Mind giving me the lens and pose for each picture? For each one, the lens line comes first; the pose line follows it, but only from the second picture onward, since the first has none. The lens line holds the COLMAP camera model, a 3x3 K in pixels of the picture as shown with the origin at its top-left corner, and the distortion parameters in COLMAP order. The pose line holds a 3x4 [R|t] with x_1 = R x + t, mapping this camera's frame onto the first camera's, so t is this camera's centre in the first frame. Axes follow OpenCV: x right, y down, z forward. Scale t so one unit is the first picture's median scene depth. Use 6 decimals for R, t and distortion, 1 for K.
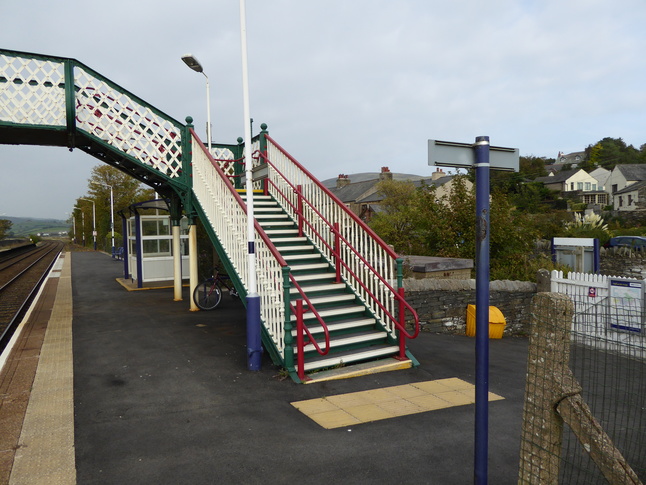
lens RADIAL K [[469.3, 0, 329.6], [0, 469.3, 239.7], [0, 0, 1]] dist [-0.019915, 0.004412]
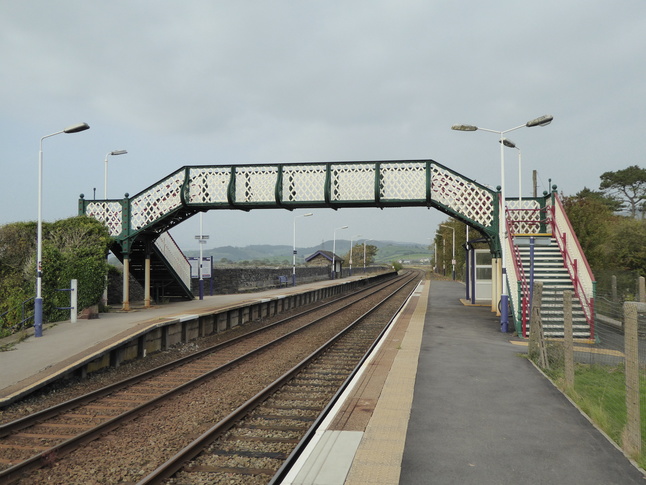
lens RADIAL K [[656.0, 0, 325.9], [0, 656.0, 239.7], [0, 0, 1]] dist [0.019457, 0.000000]
pose [[0.784070, 0.006364, -0.620639, 0.524063], [-0.038683, 0.998505, -0.038630, 0.011927], [0.619465, 0.054297, 0.783144, -0.900829]]
